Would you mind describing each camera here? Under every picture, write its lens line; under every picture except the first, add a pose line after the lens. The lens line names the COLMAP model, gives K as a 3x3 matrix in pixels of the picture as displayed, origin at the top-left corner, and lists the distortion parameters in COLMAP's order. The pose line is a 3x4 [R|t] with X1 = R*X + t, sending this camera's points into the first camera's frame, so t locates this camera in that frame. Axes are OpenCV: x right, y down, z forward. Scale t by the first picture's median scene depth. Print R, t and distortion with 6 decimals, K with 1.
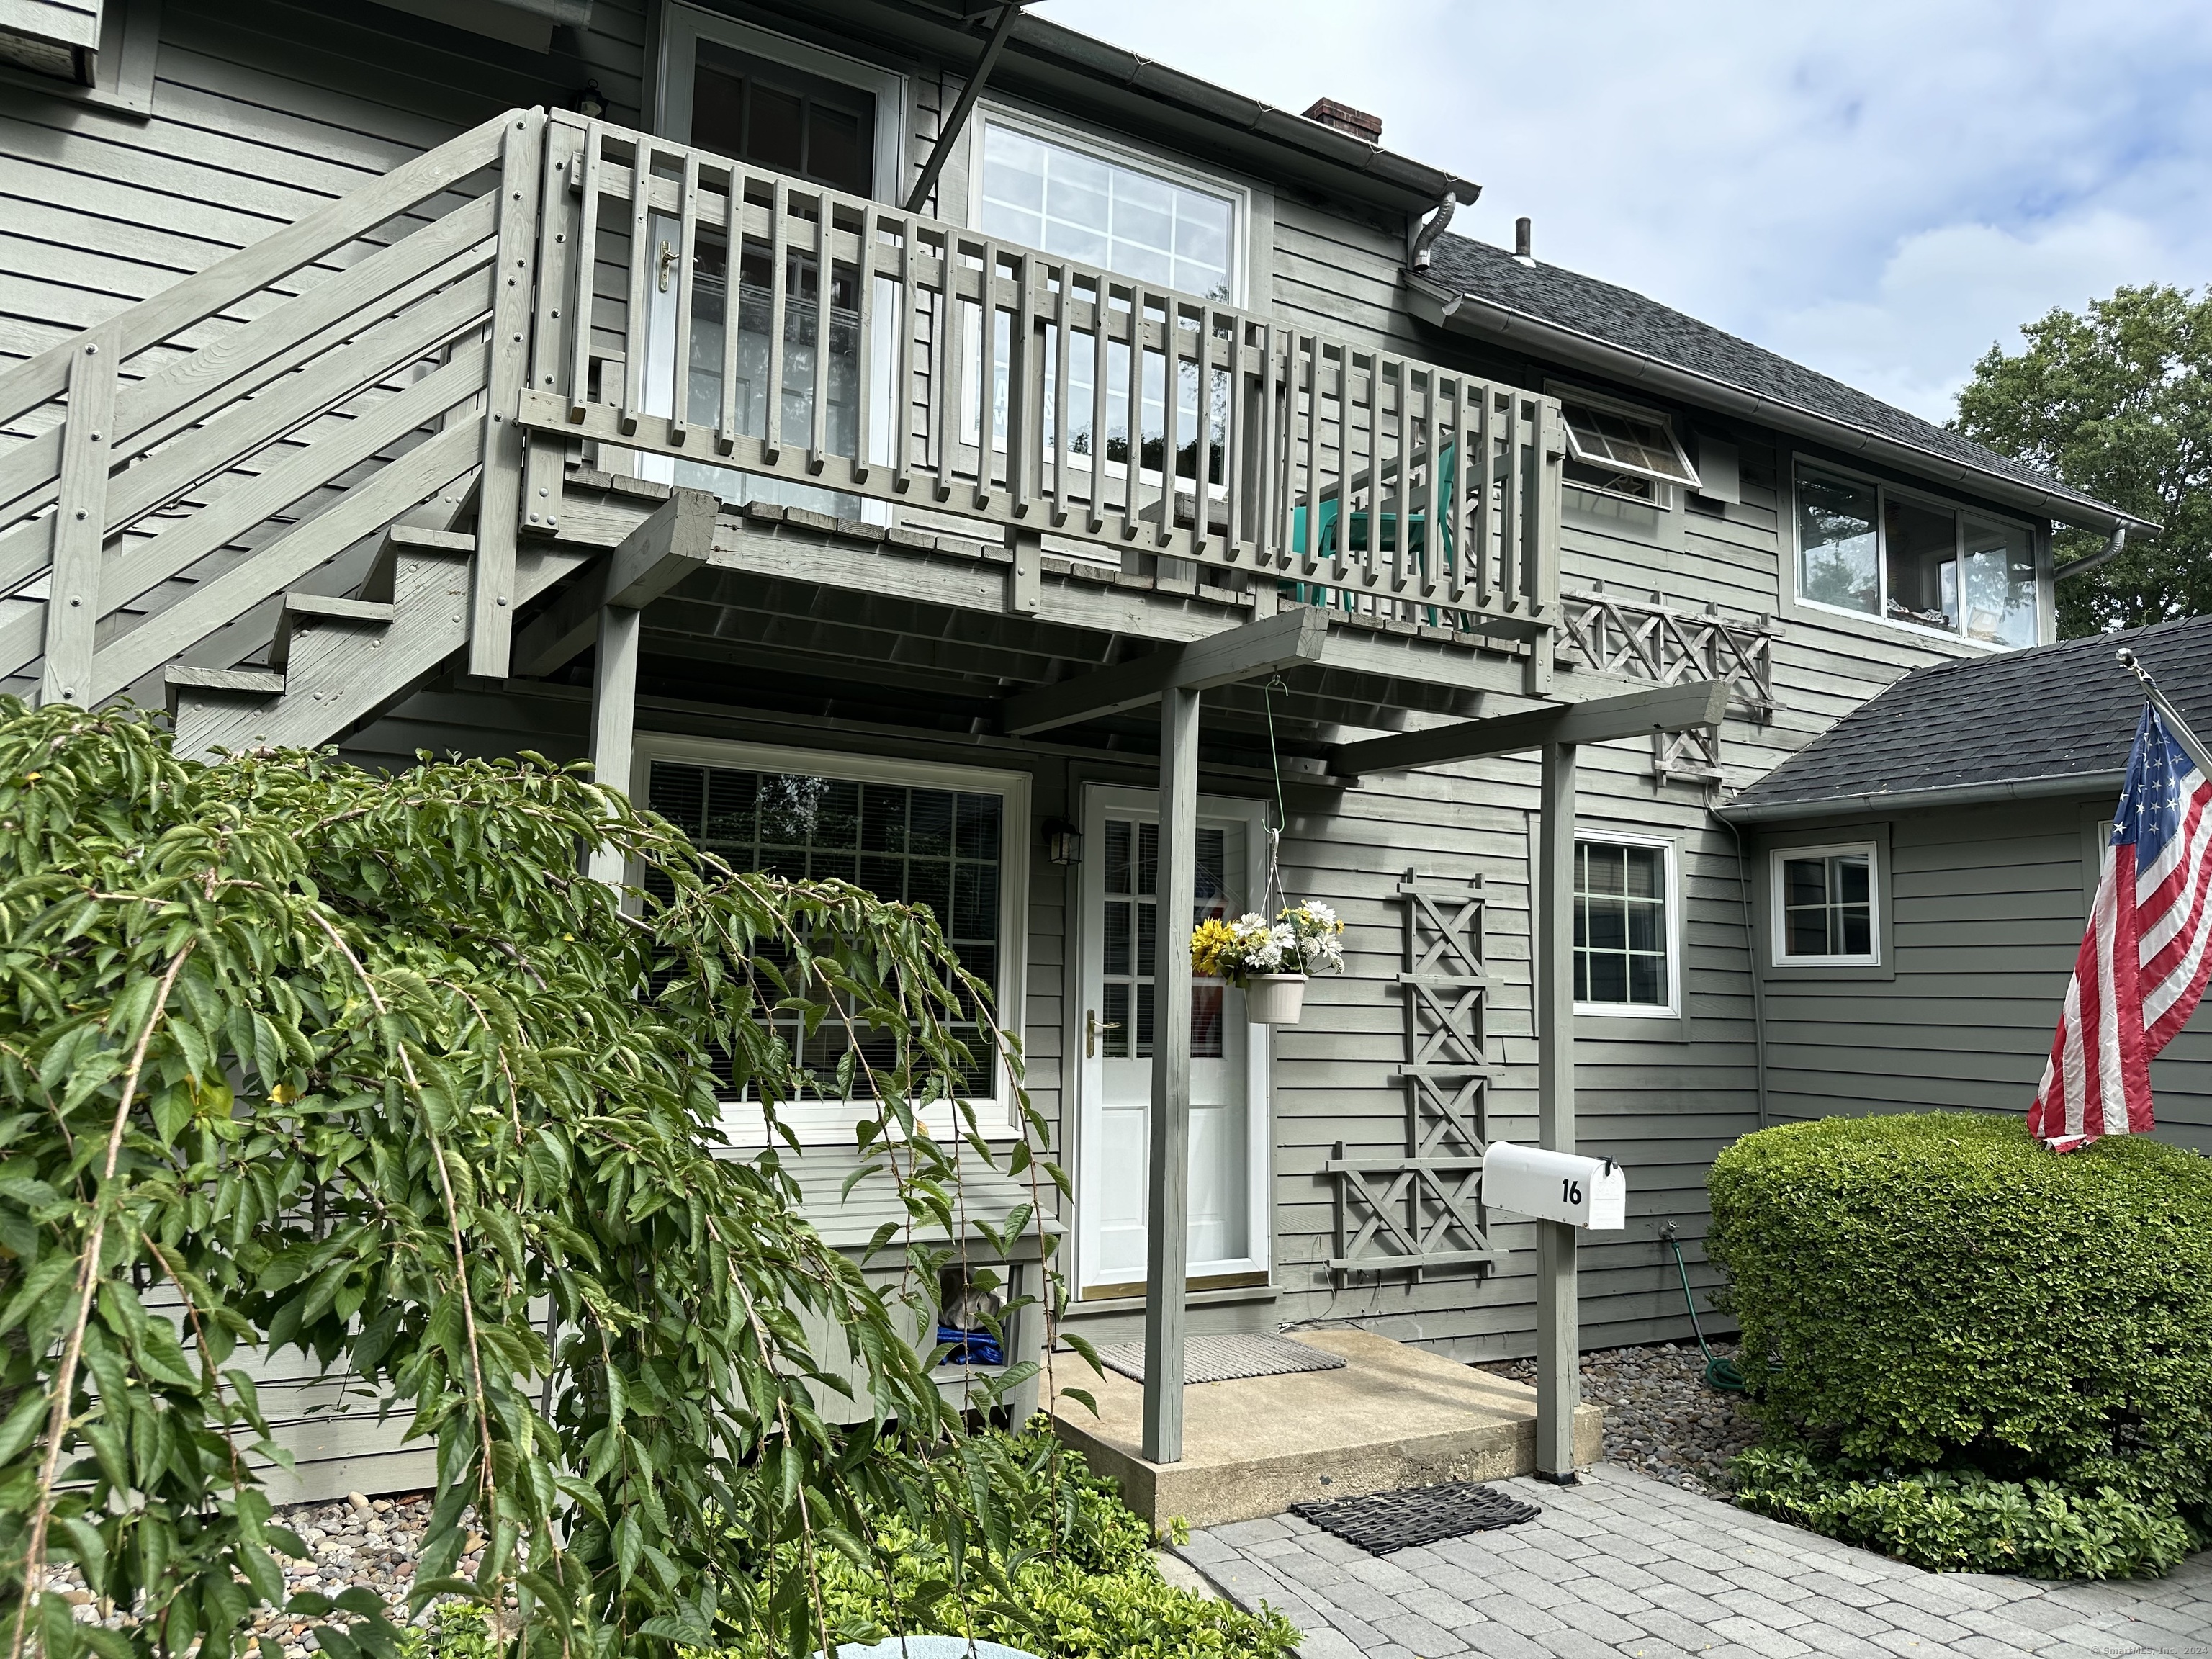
lens RADIAL K [[1545.3, 0, 1095.5], [0, 1545.3, 837.9], [0, 0, 1]] dist [0.011943, -0.003513]
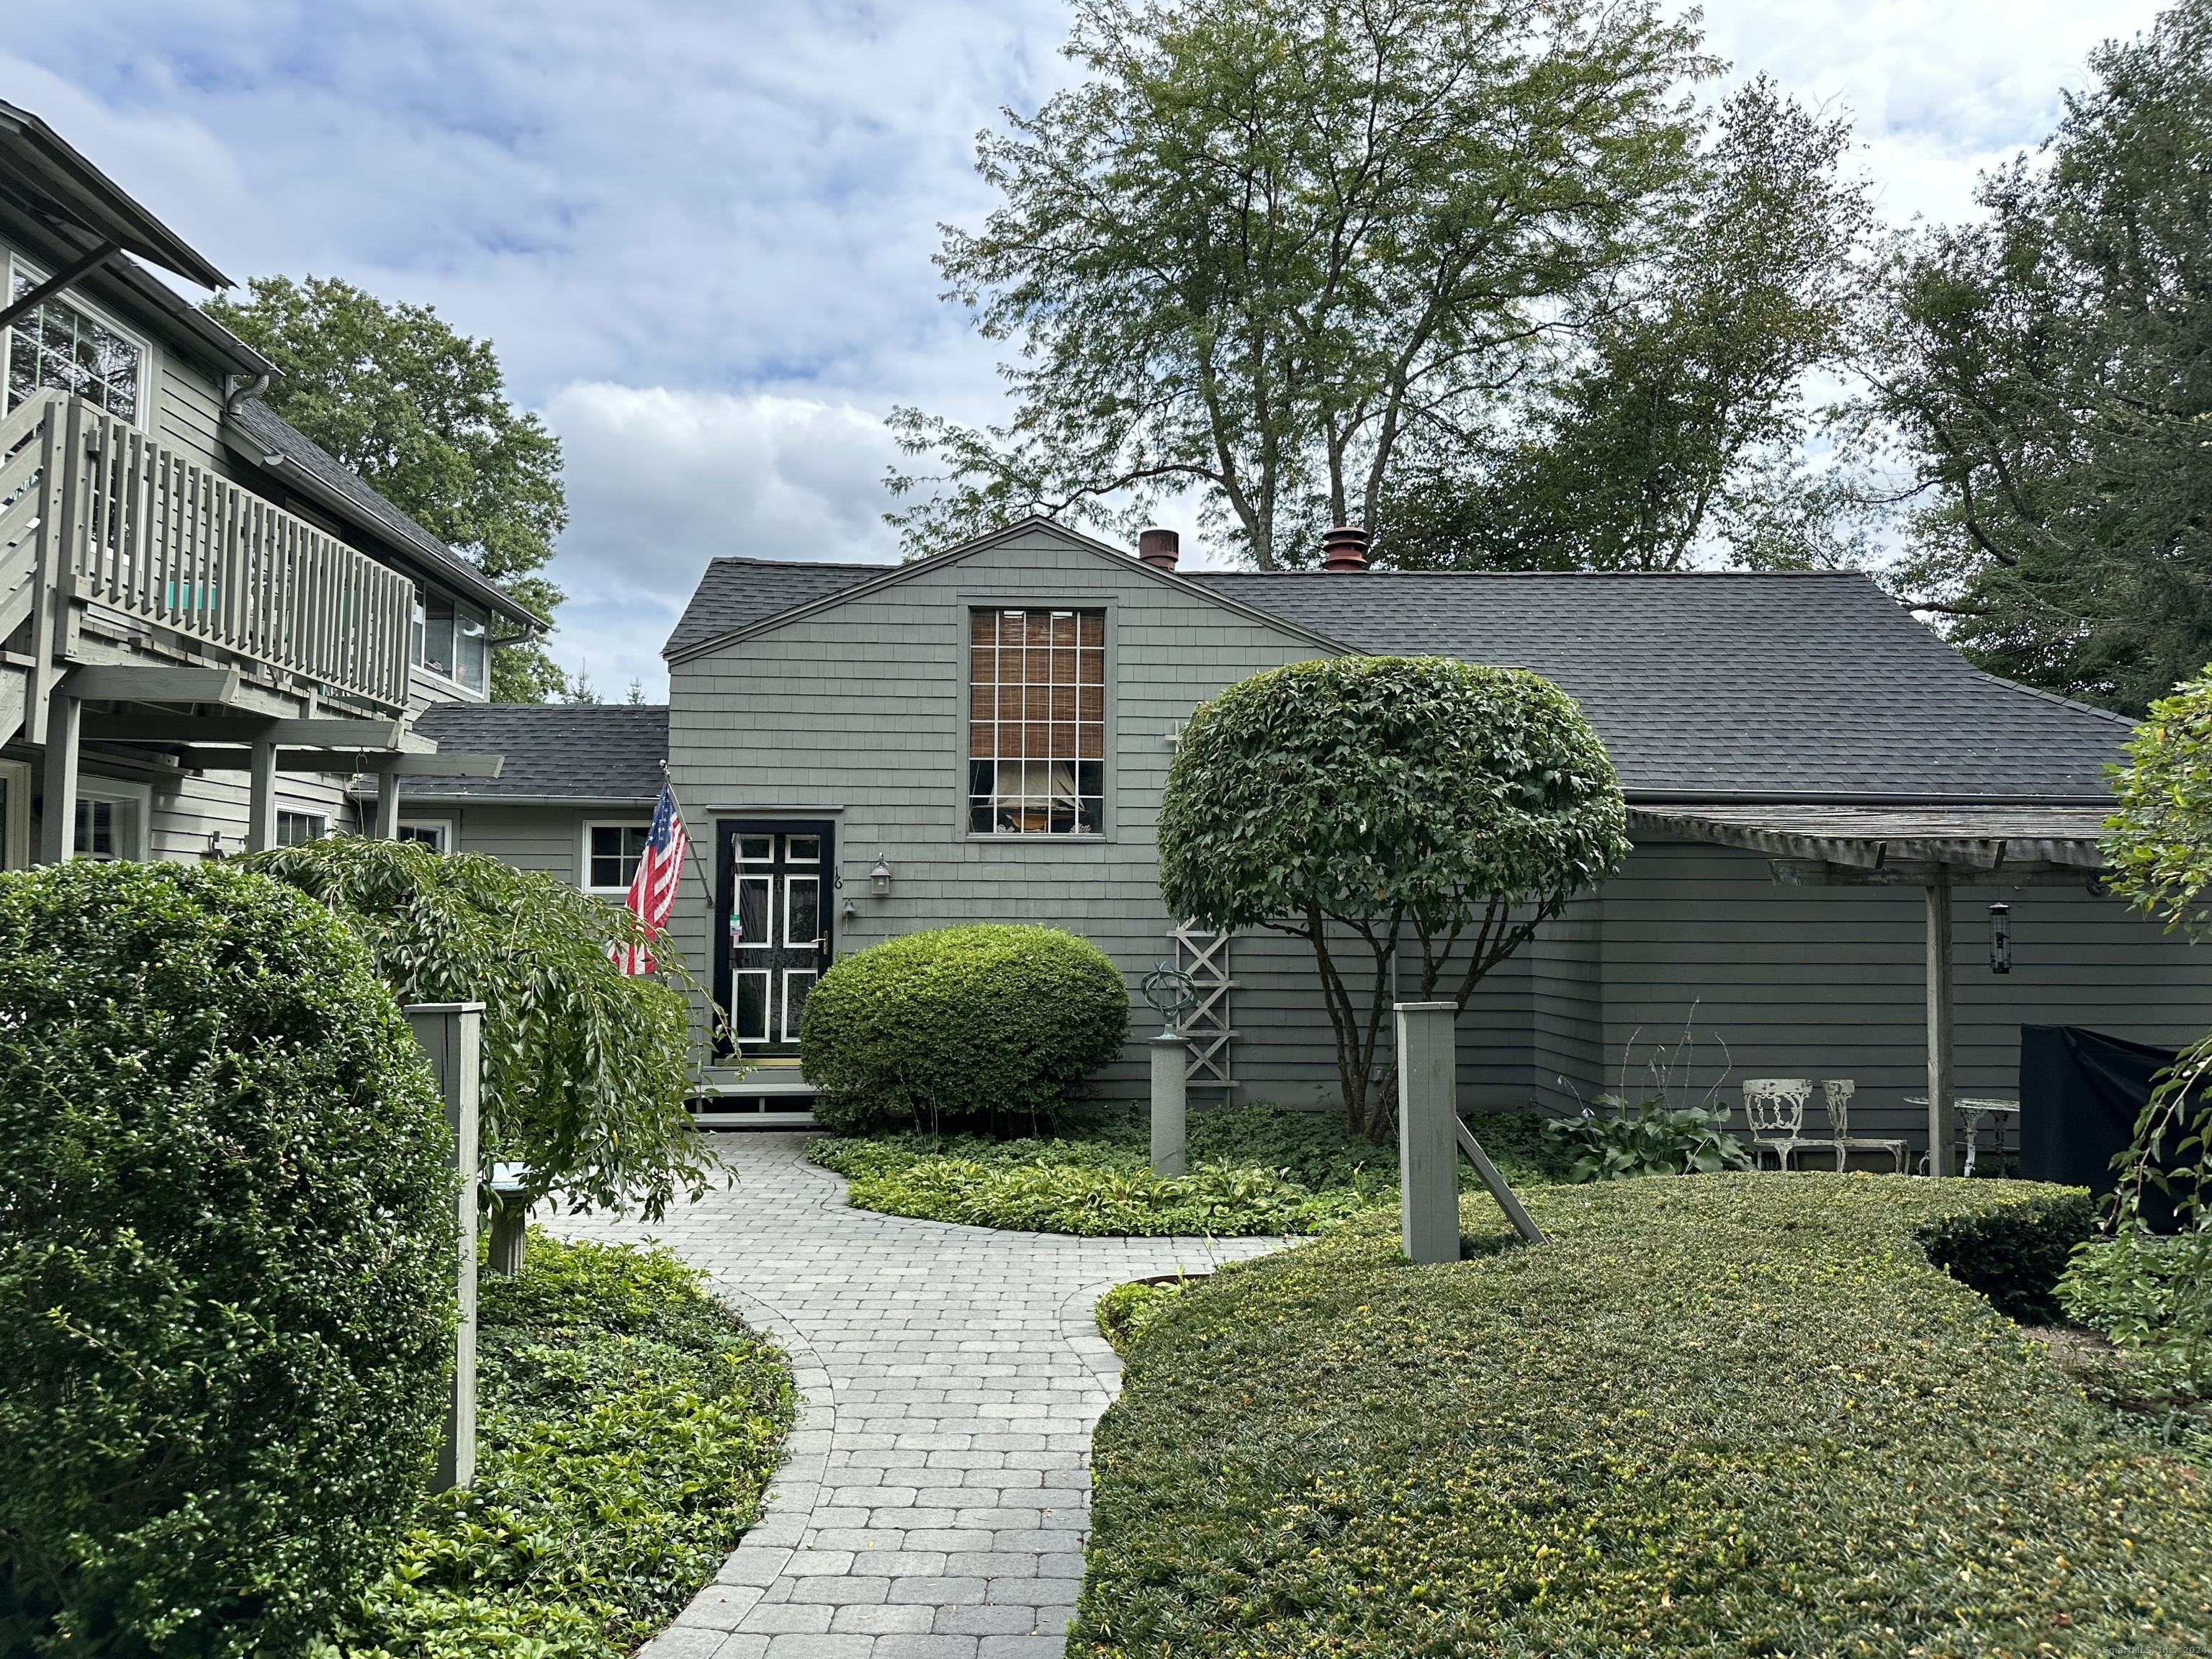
lens RADIAL K [[1545.3, 0, 1101.3], [0, 1545.3, 825.4], [0, 0, 1]] dist [0.011943, -0.003513]
pose [[0.454242, 0.031451, 0.890323, -0.747979], [-0.079922, 0.996786, 0.005565, -0.063349], [-0.887286, -0.073684, 0.455295, -0.431822]]
